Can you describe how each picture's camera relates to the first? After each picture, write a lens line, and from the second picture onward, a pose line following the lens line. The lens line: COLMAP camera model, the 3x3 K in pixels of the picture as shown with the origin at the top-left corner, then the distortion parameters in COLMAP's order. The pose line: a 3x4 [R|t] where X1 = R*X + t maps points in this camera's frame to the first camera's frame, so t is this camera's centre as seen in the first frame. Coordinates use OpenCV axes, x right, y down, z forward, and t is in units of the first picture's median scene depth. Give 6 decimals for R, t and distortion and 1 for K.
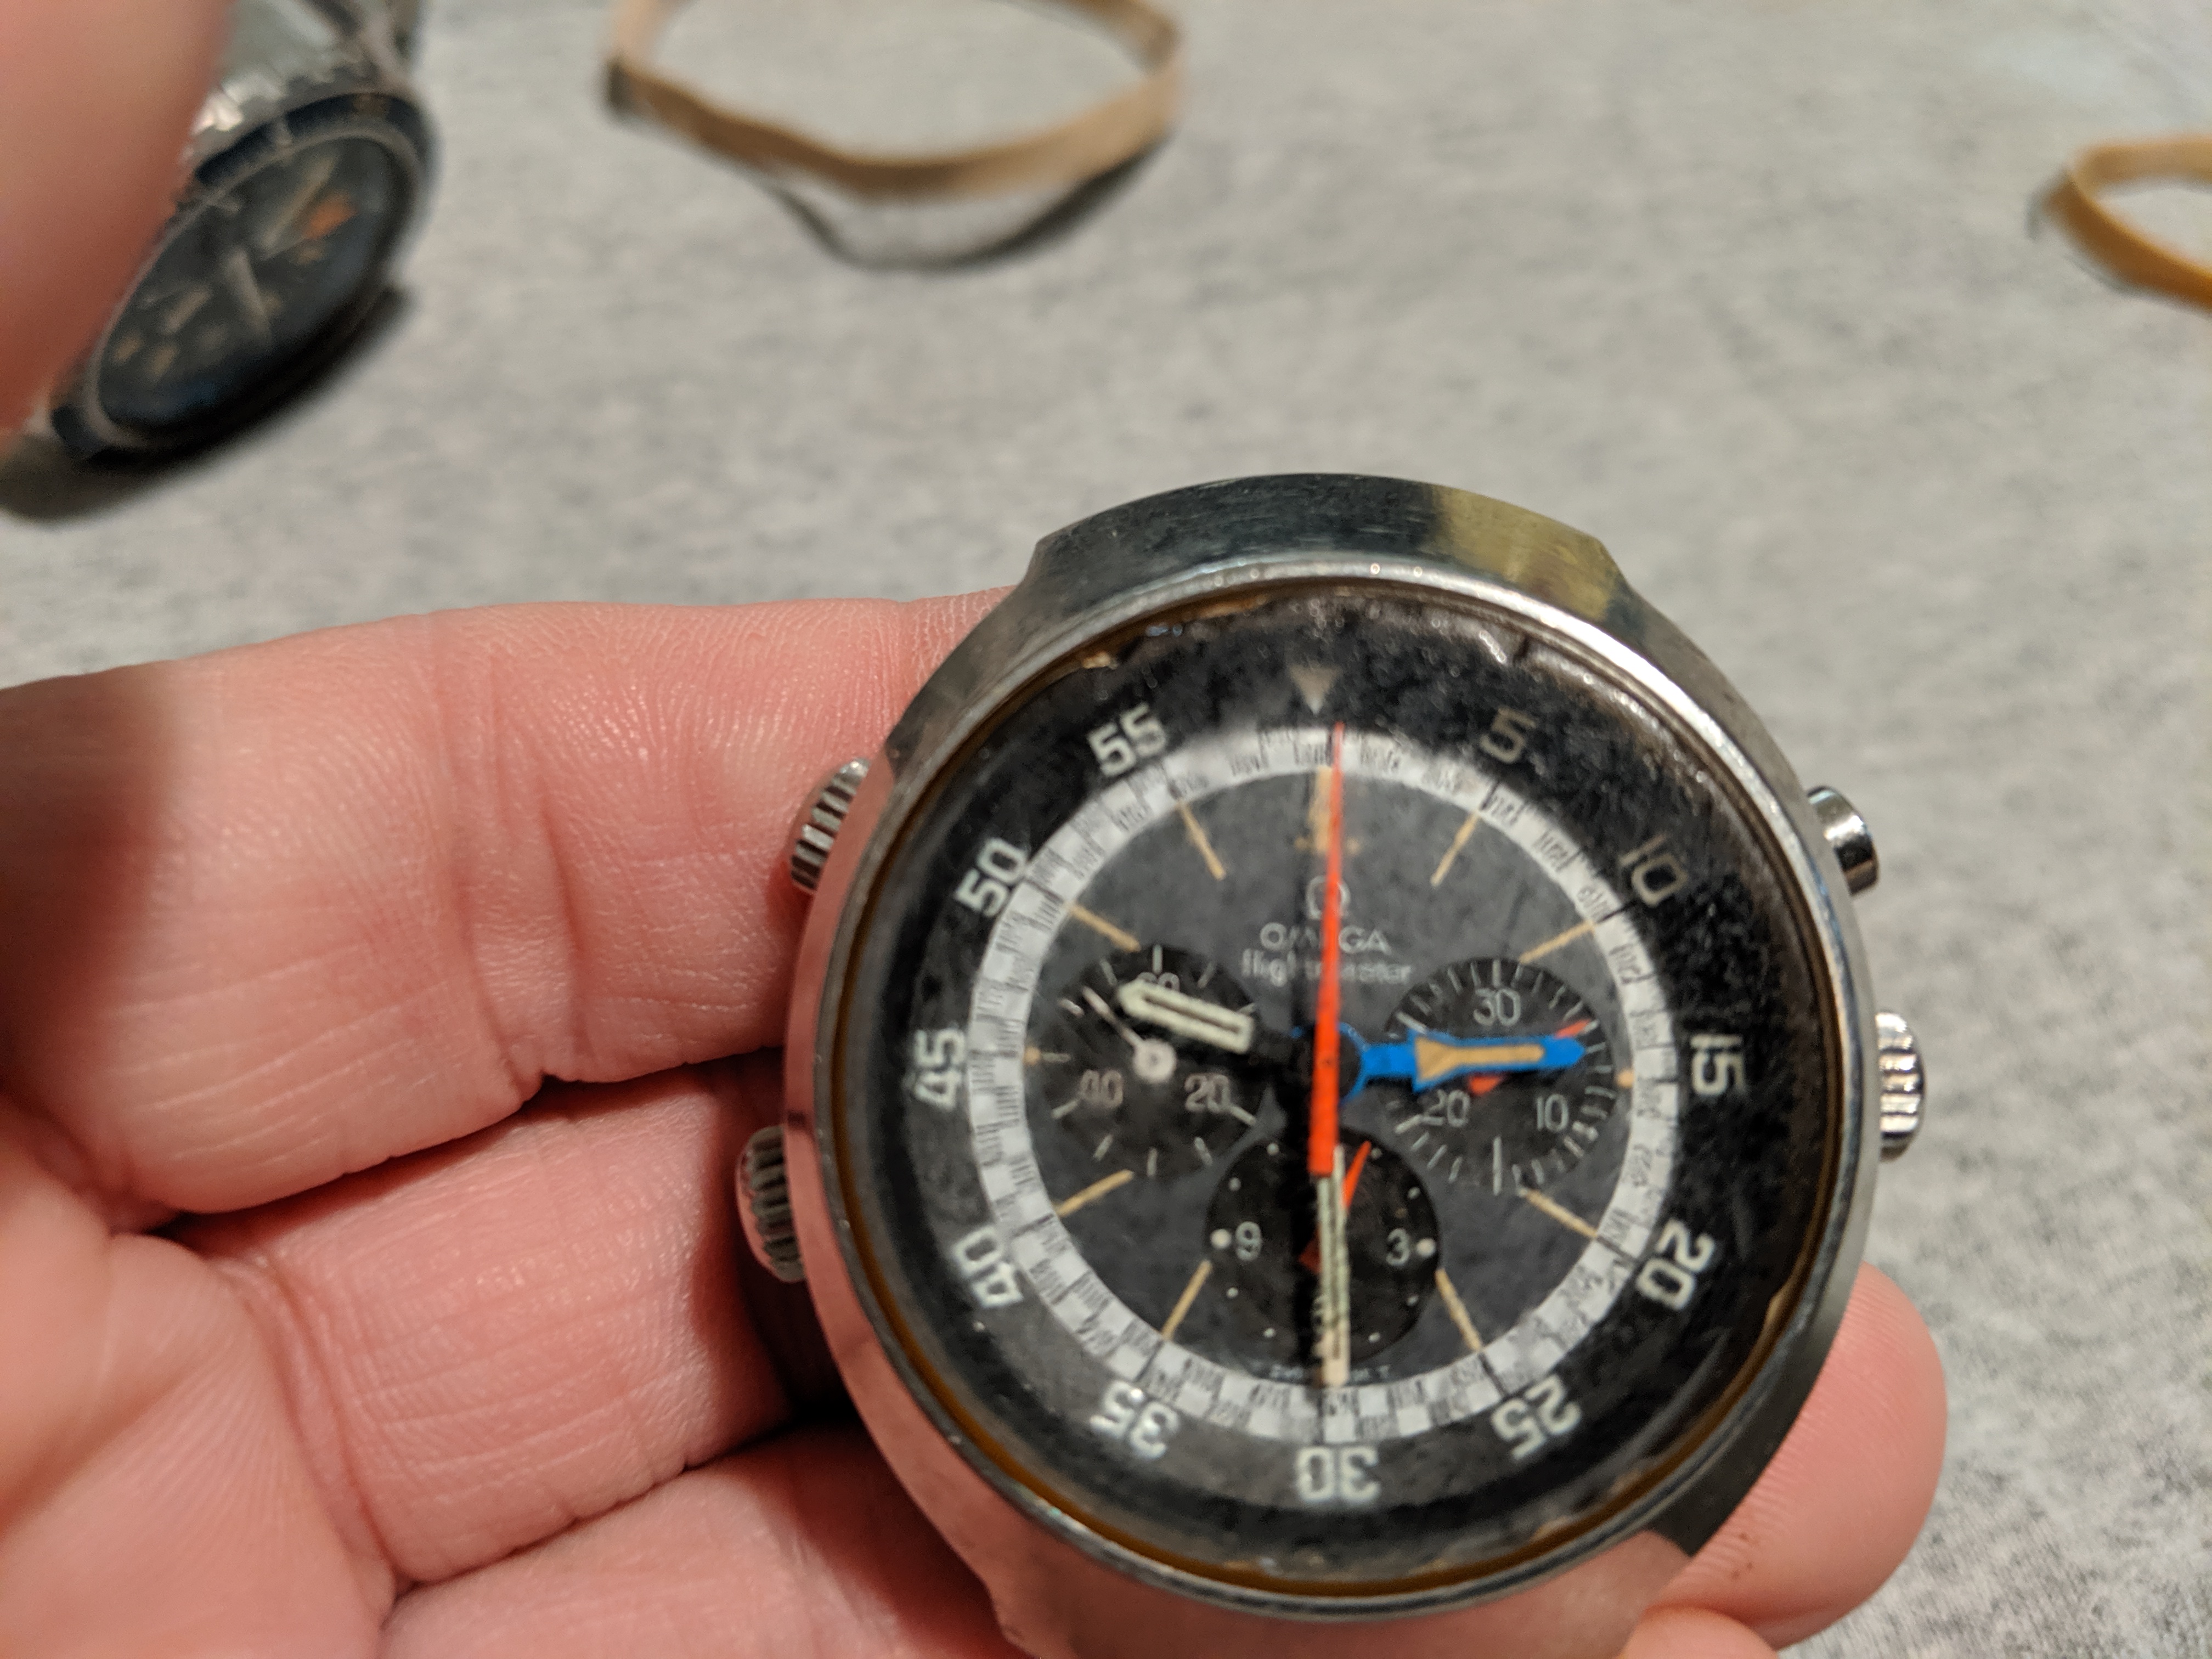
lens RADIAL K [[1725.9, 0, 1110.5], [0, 1725.9, 816.9], [0, 0, 1]] dist [0.050134, -0.027707]
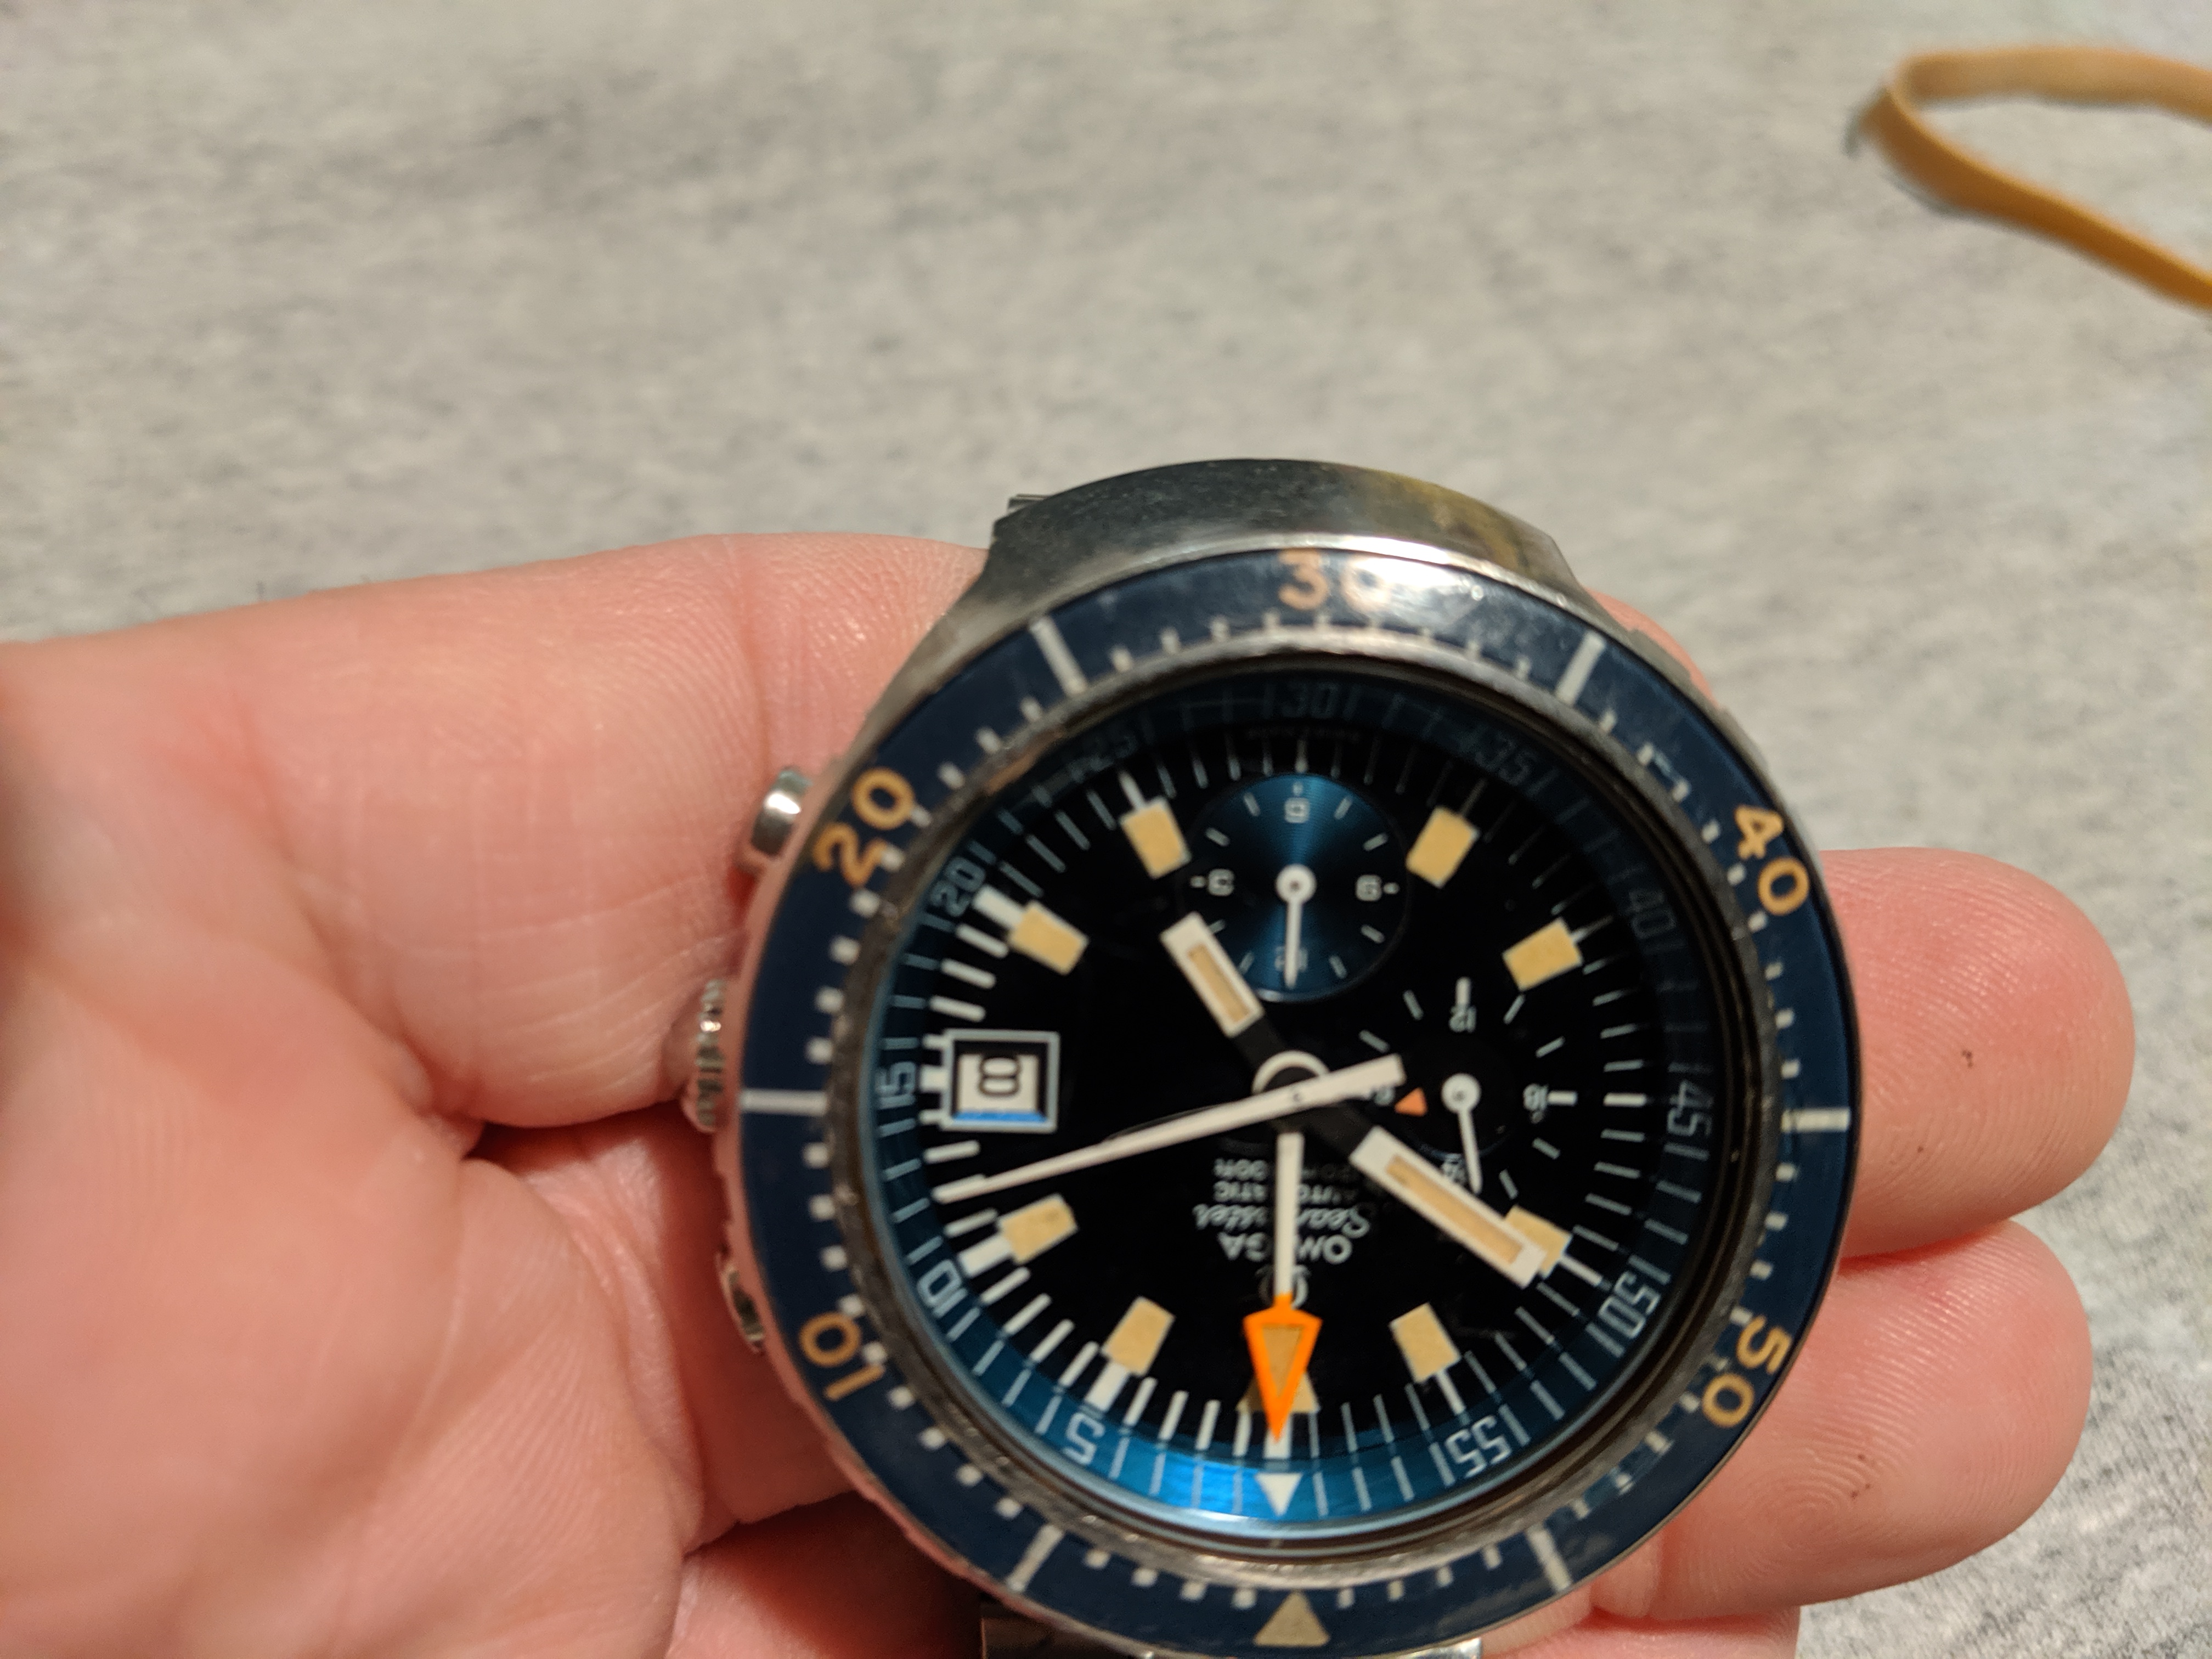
lens RADIAL K [[1725.9, 0, 1094.1], [0, 1725.9, 848.3], [0, 0, 1]] dist [0.050134, -0.027707]
pose [[0.999656, 0.000833, -0.026220, 0.174621], [-0.000019, 0.999519, 0.031018, 0.004315], [0.026233, -0.031007, 0.999175, 0.070884]]
